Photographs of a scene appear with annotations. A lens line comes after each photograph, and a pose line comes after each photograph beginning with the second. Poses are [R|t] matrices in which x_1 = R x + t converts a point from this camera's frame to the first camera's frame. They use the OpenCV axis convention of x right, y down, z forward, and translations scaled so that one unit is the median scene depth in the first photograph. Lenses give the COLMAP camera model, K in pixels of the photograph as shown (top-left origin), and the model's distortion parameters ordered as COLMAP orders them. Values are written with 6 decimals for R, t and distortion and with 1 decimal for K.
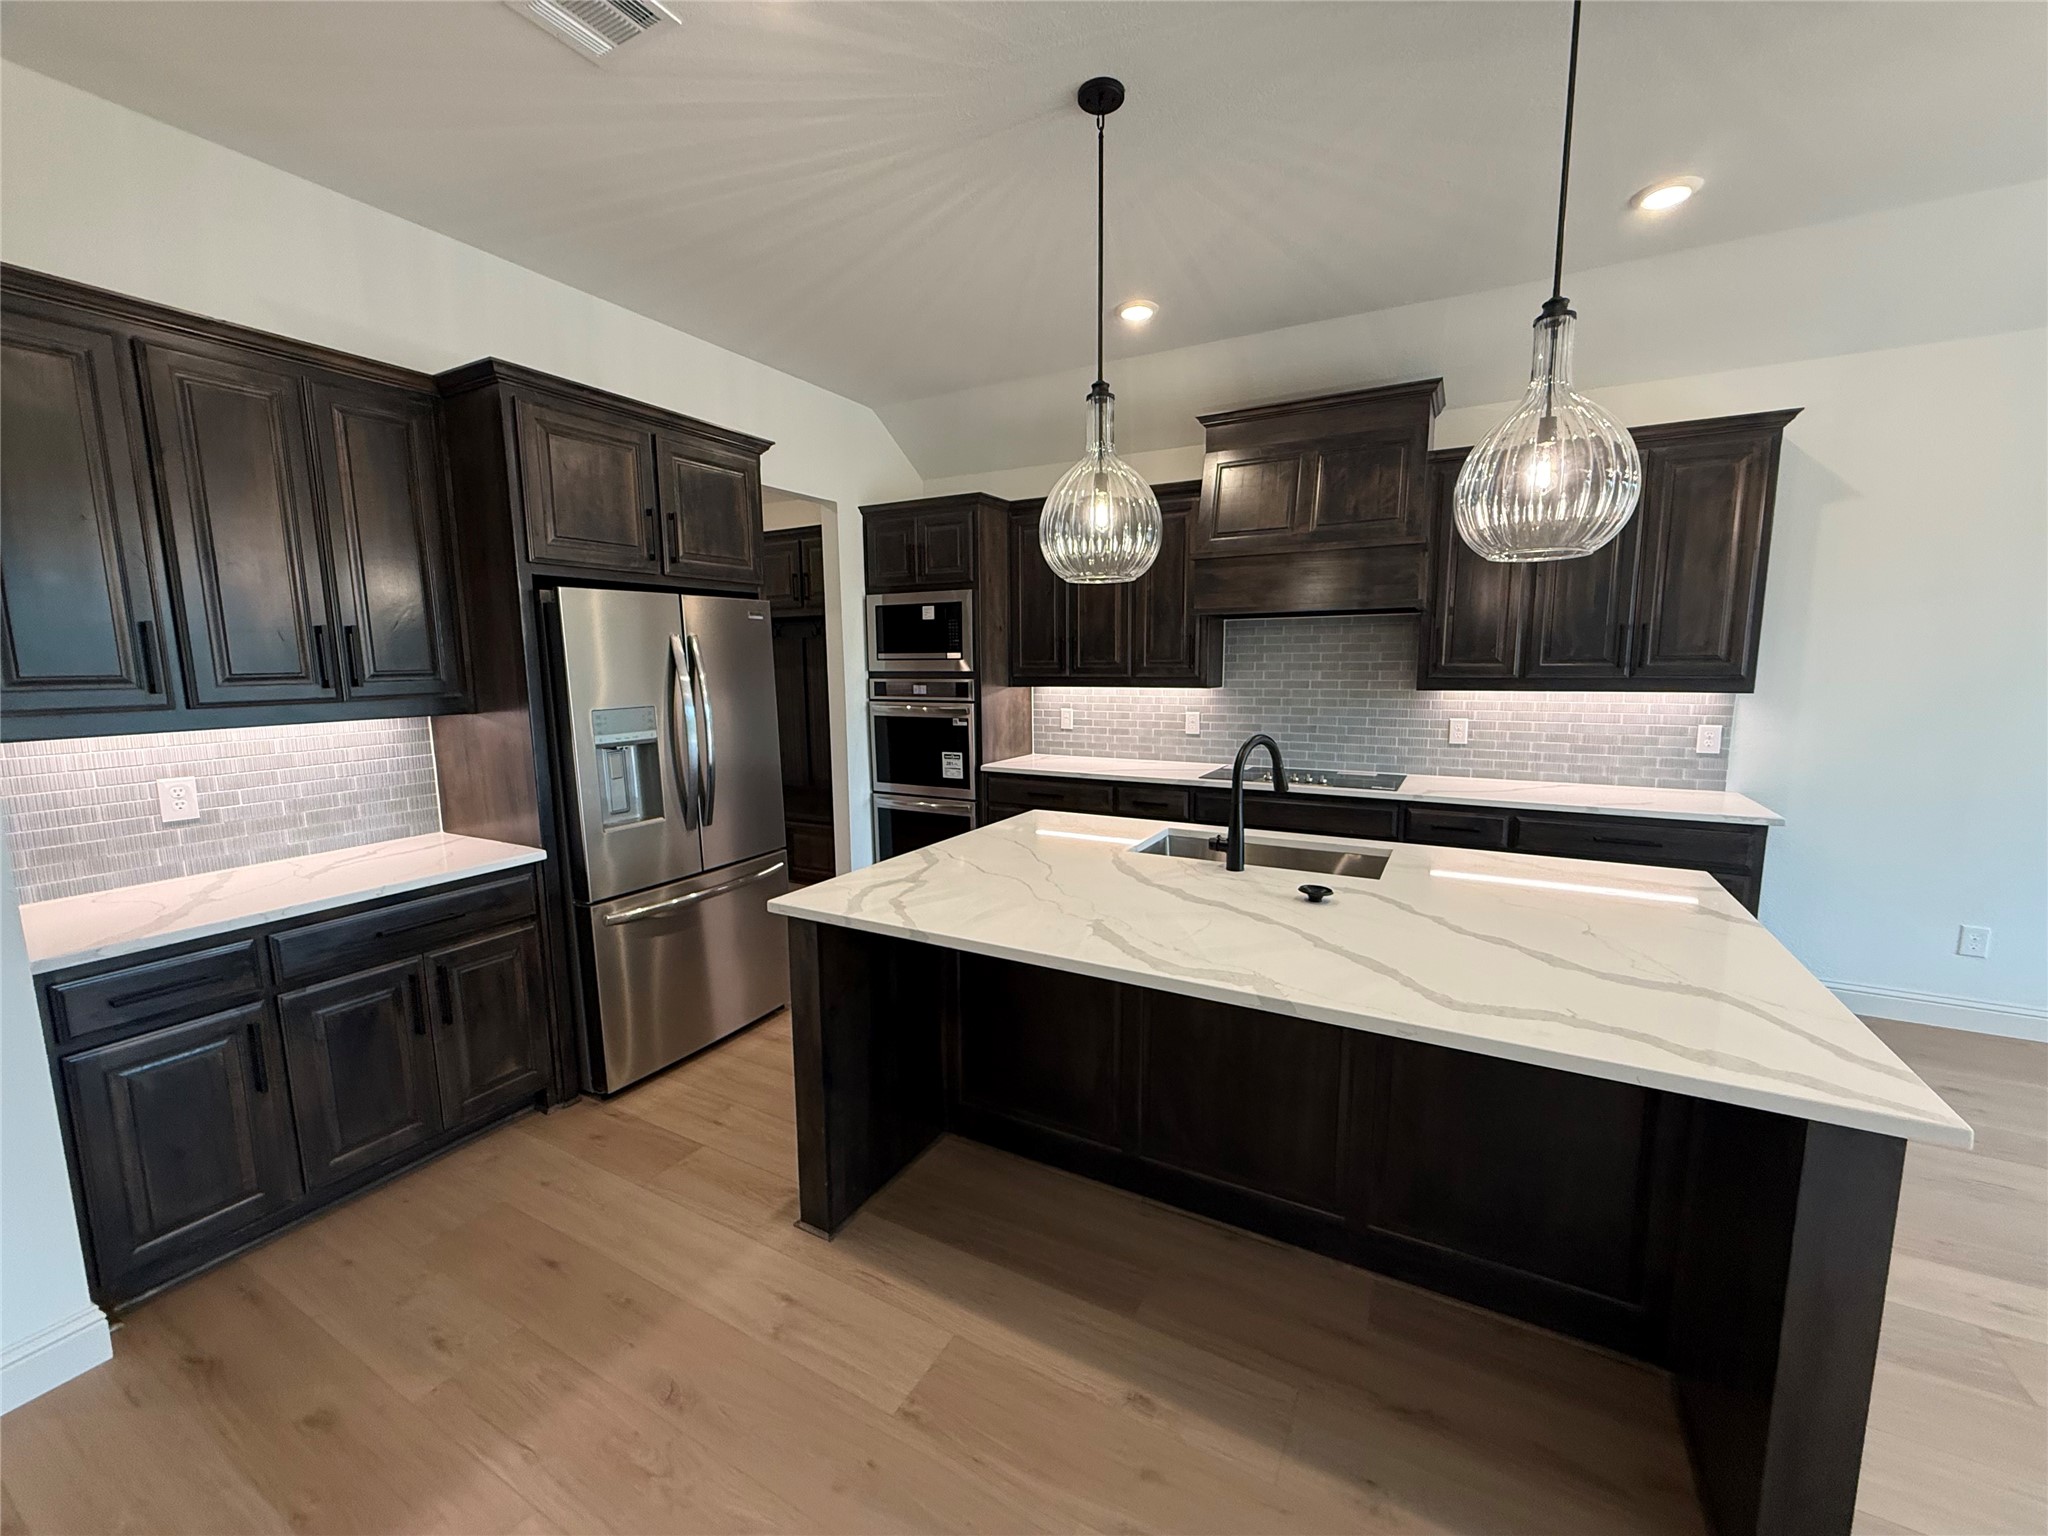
lens RADIAL K [[819.5, 0, 1020.8], [0, 819.5, 769.7], [0, 0, 1]] dist [0.000925, -0.000059]
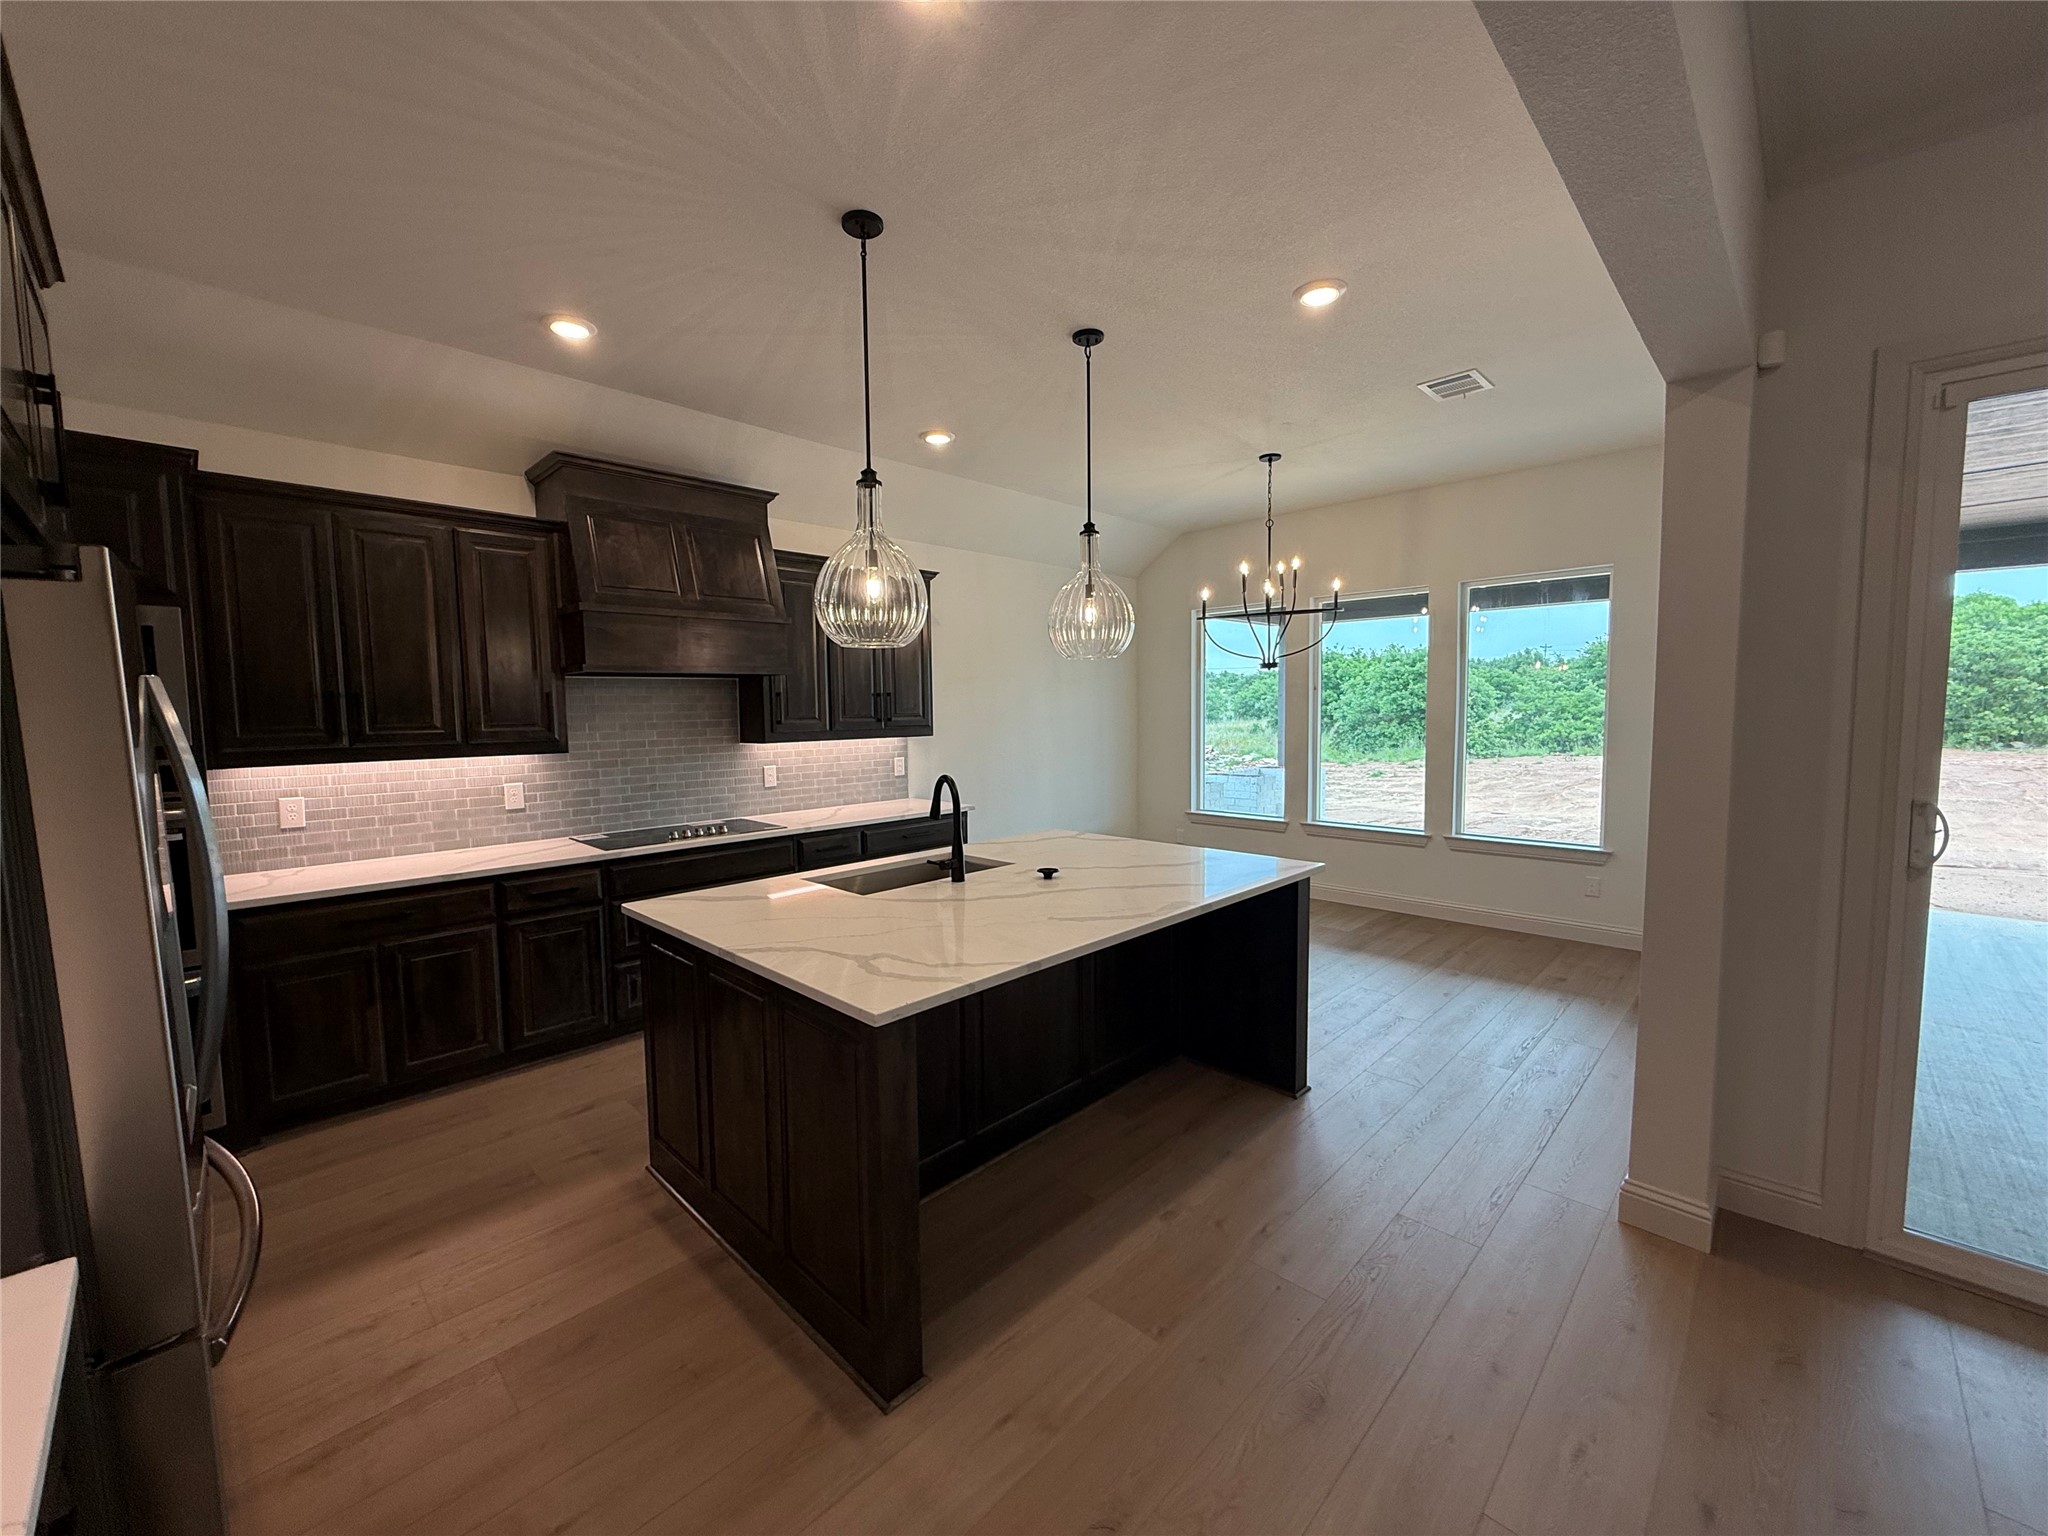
lens RADIAL K [[819.5, 0, 1019.2], [0, 819.5, 773.4], [0, 0, 1]] dist [0.000925, -0.000059]
pose [[0.256252, -0.073781, 0.963790, -0.567329], [0.140157, 0.989382, 0.038476, -0.048057], [-0.956395, 0.125222, 0.263872, 0.338717]]
